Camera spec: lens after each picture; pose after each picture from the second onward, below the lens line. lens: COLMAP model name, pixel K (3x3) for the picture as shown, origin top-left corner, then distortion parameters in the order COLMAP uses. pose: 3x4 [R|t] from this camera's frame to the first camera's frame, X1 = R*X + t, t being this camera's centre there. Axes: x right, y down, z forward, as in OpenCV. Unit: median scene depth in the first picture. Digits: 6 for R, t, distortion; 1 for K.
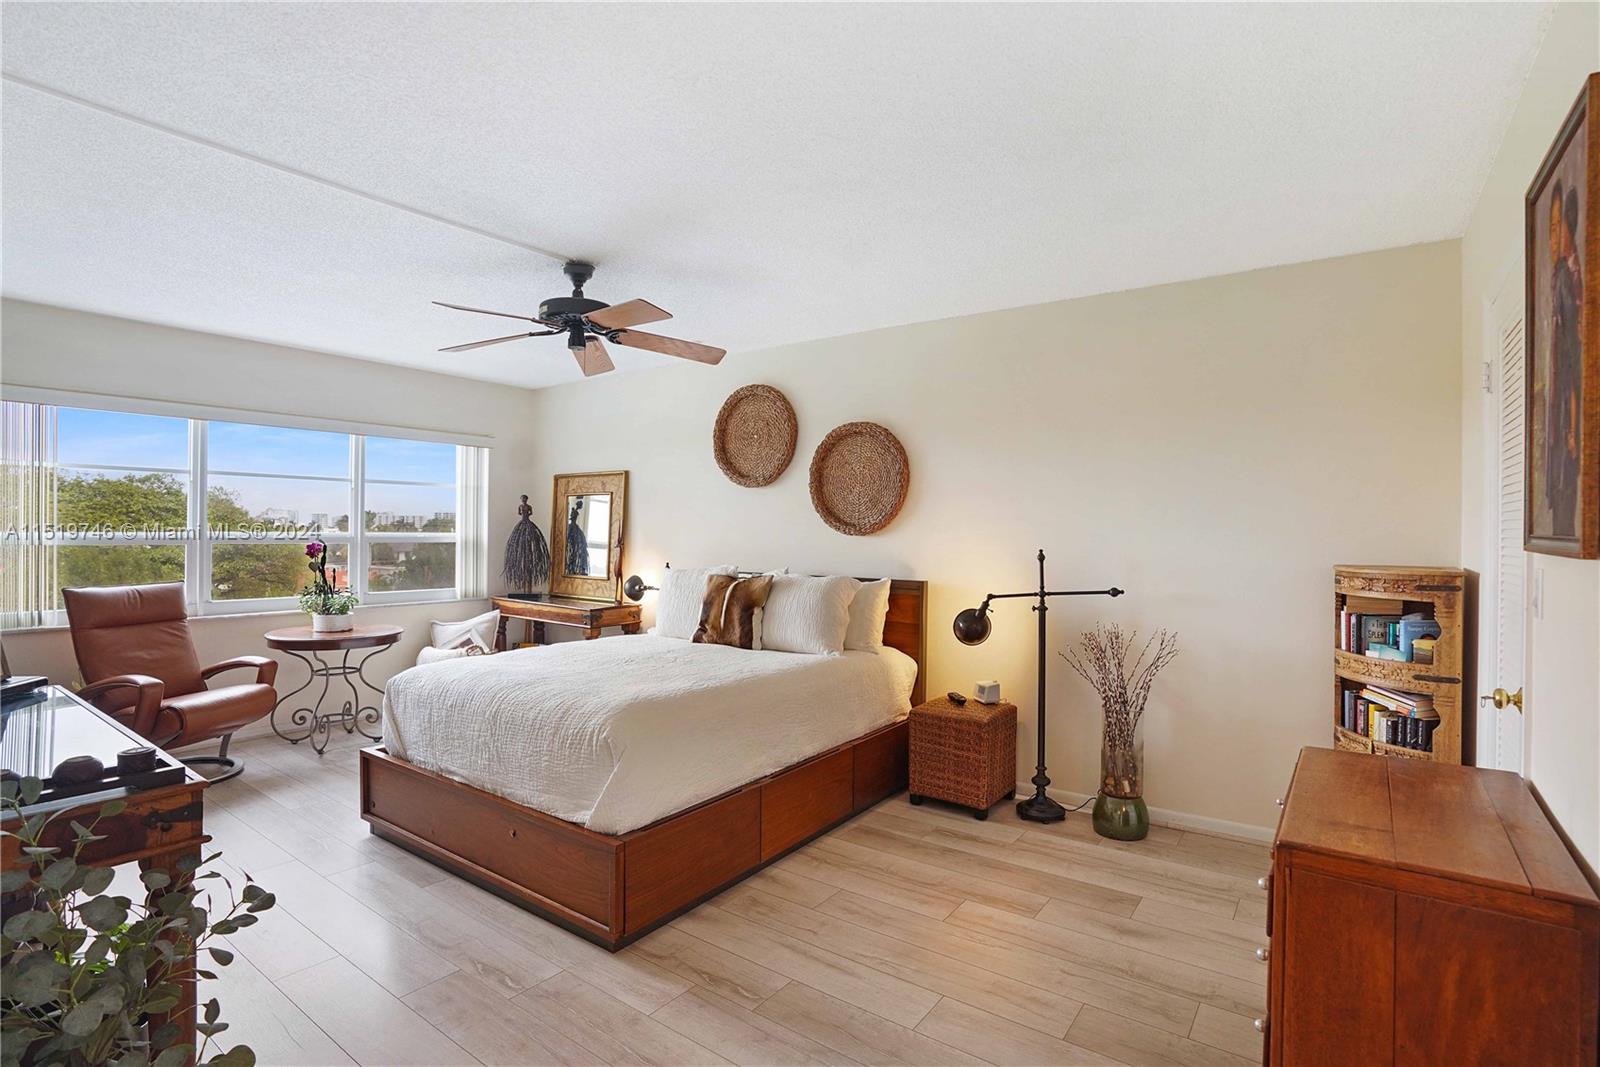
lens RADIAL K [[765.3, 0, 800.9], [0, 765.3, 529.9], [0, 0, 1]] dist [-0.047584, 0.008475]
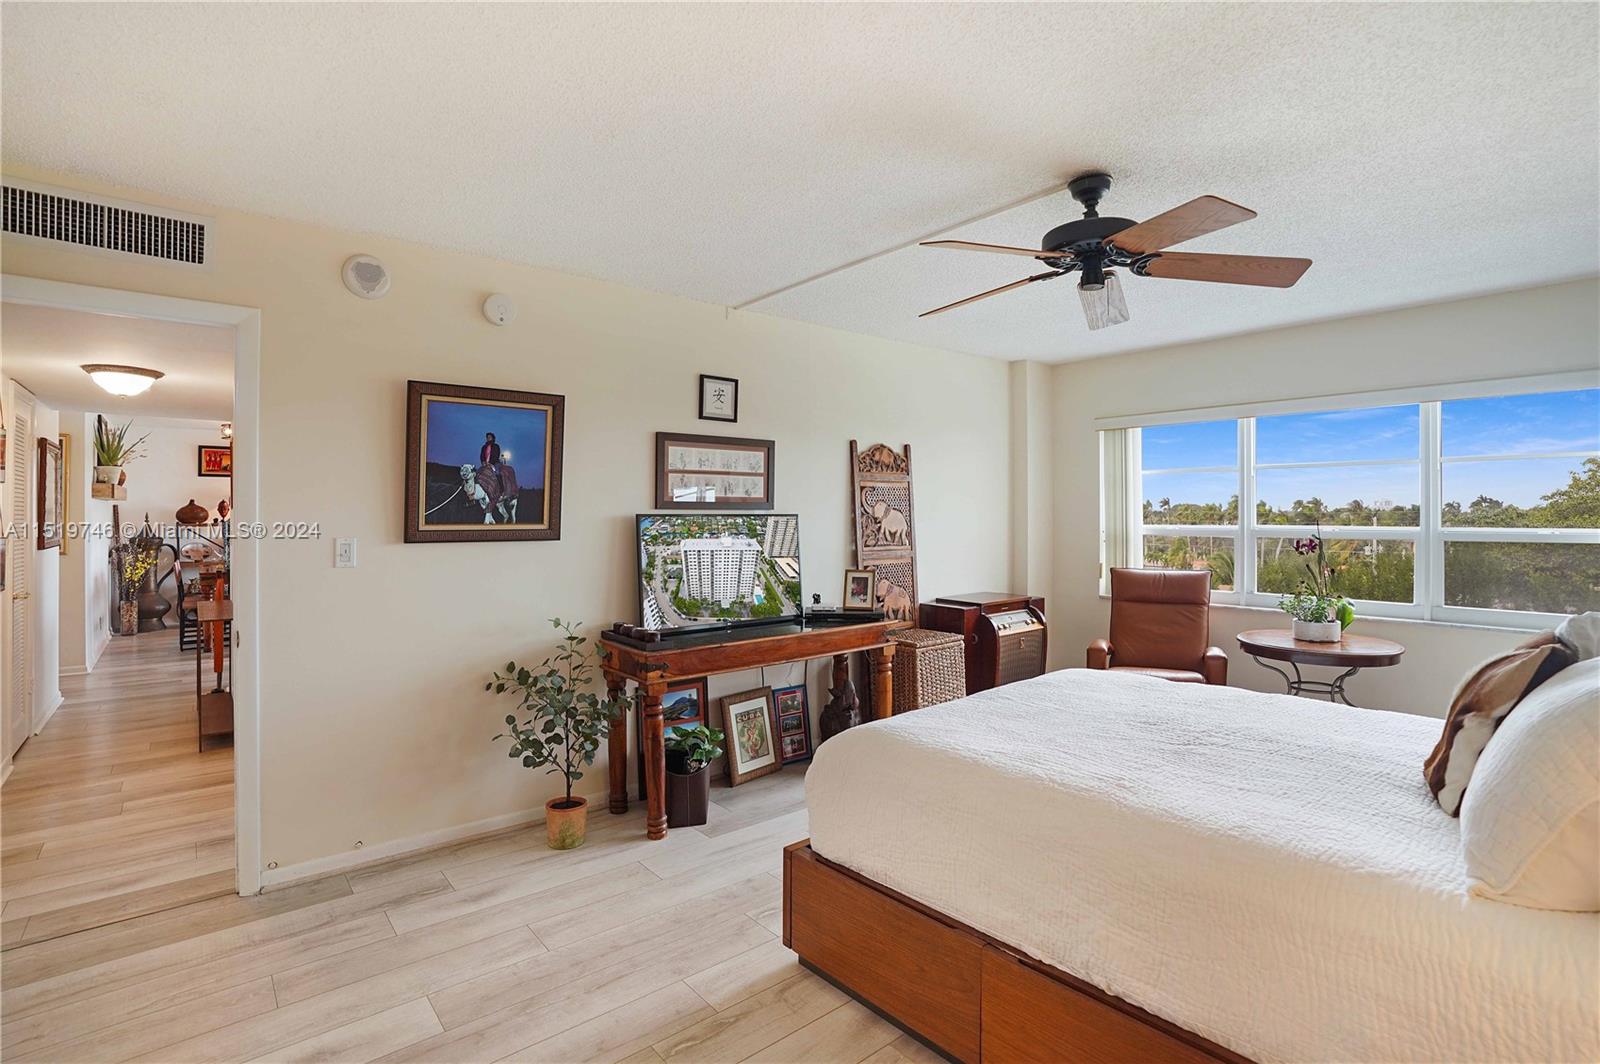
lens RADIAL K [[765.3, 0, 795.5], [0, 765.3, 509.6], [0, 0, 1]] dist [-0.047584, 0.008475]
pose [[-0.256732, -0.008872, -0.966442, 0.431526], [-0.001923, 0.999961, -0.008668, -0.009857], [0.966481, -0.000367, -0.256739, 0.771297]]
